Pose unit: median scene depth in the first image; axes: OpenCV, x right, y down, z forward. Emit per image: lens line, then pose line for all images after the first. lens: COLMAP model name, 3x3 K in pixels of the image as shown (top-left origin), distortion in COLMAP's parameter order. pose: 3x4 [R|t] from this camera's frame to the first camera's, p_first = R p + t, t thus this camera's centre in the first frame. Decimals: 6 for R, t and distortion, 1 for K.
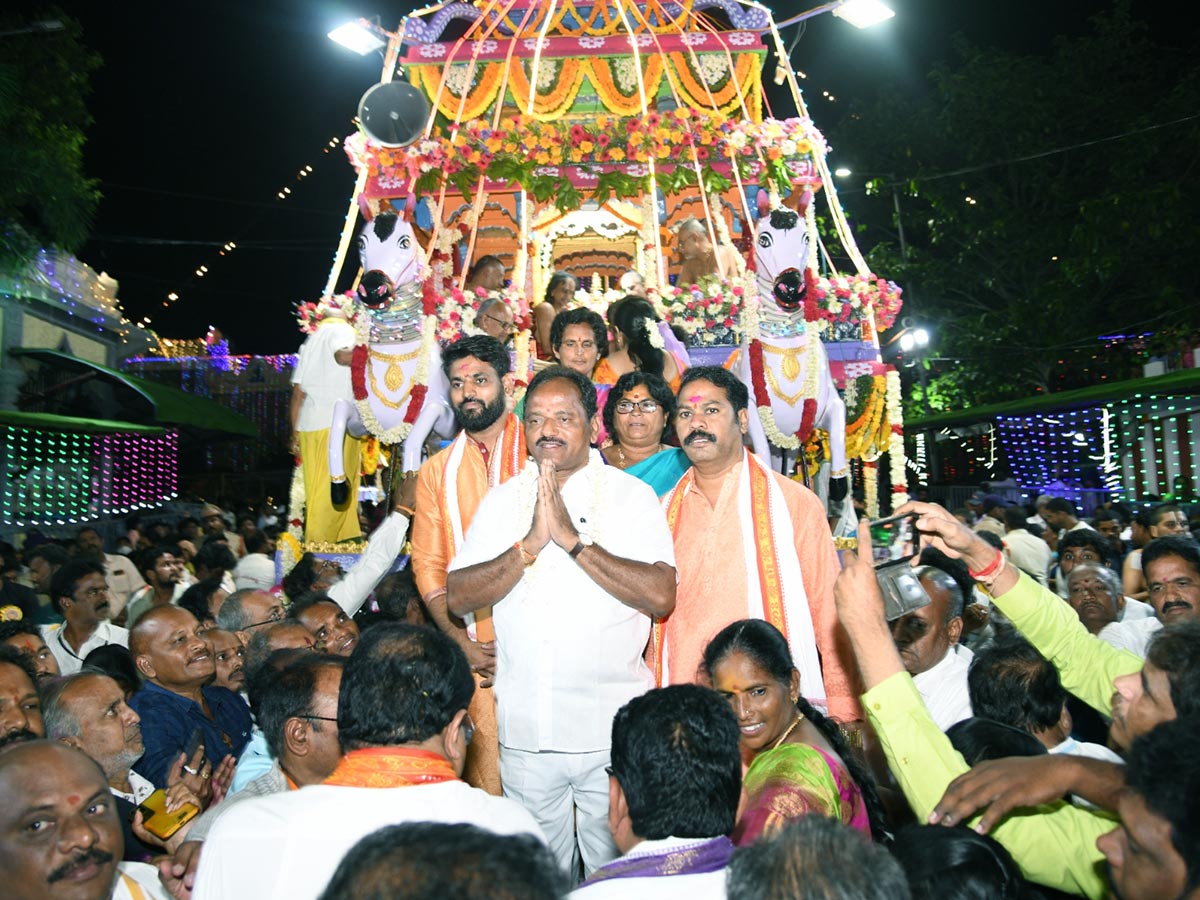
lens RADIAL K [[958.9, 0, 596.8], [0, 958.9, 452.5], [0, 0, 1]] dist [-0.106260, 0.088942]
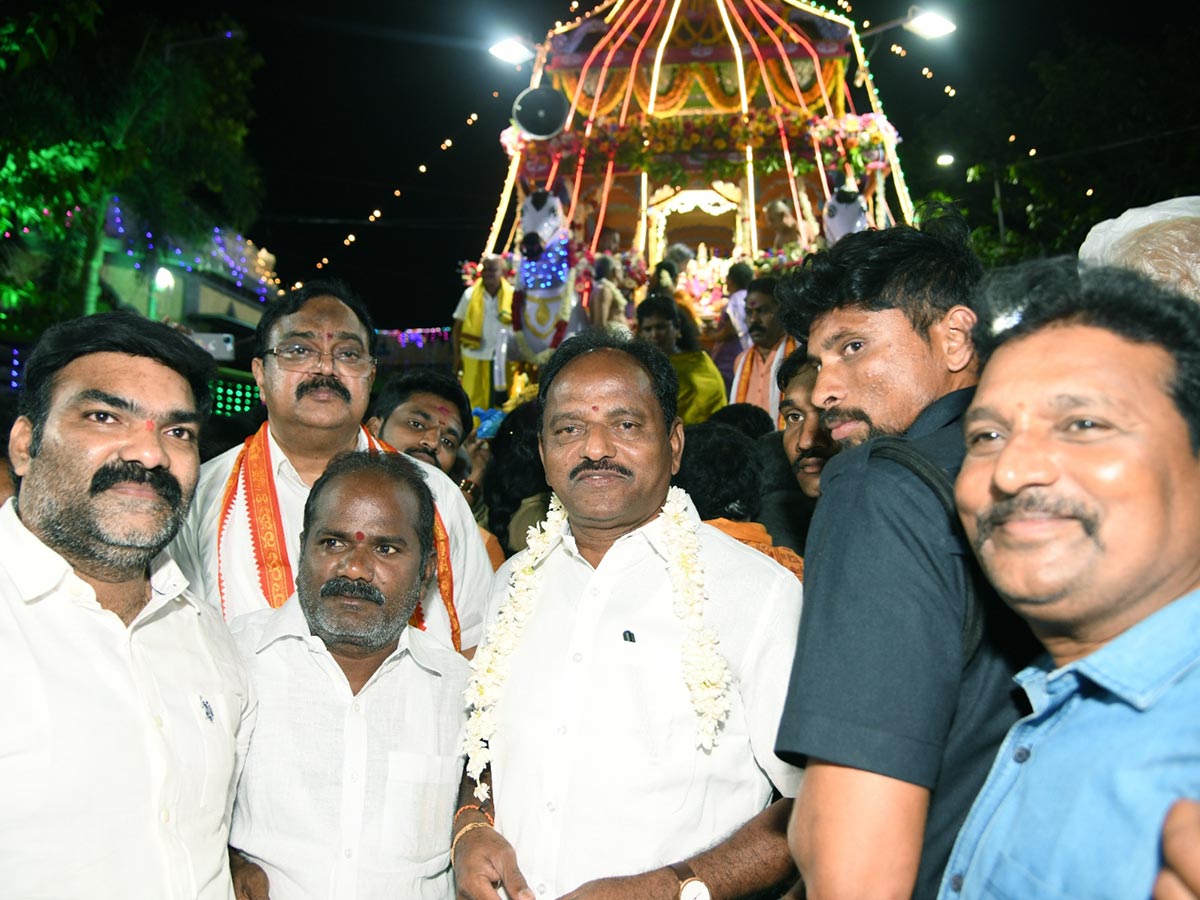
lens RADIAL K [[953.4, 0, 596.2], [0, 953.4, 452.2], [0, 0, 1]] dist [-0.108245, 0.084039]
pose [[0.993374, 0.028651, -0.111296, 0.007980], [-0.027156, 0.999520, 0.014927, 0.067639], [0.111670, -0.011806, 0.993675, -0.226054]]
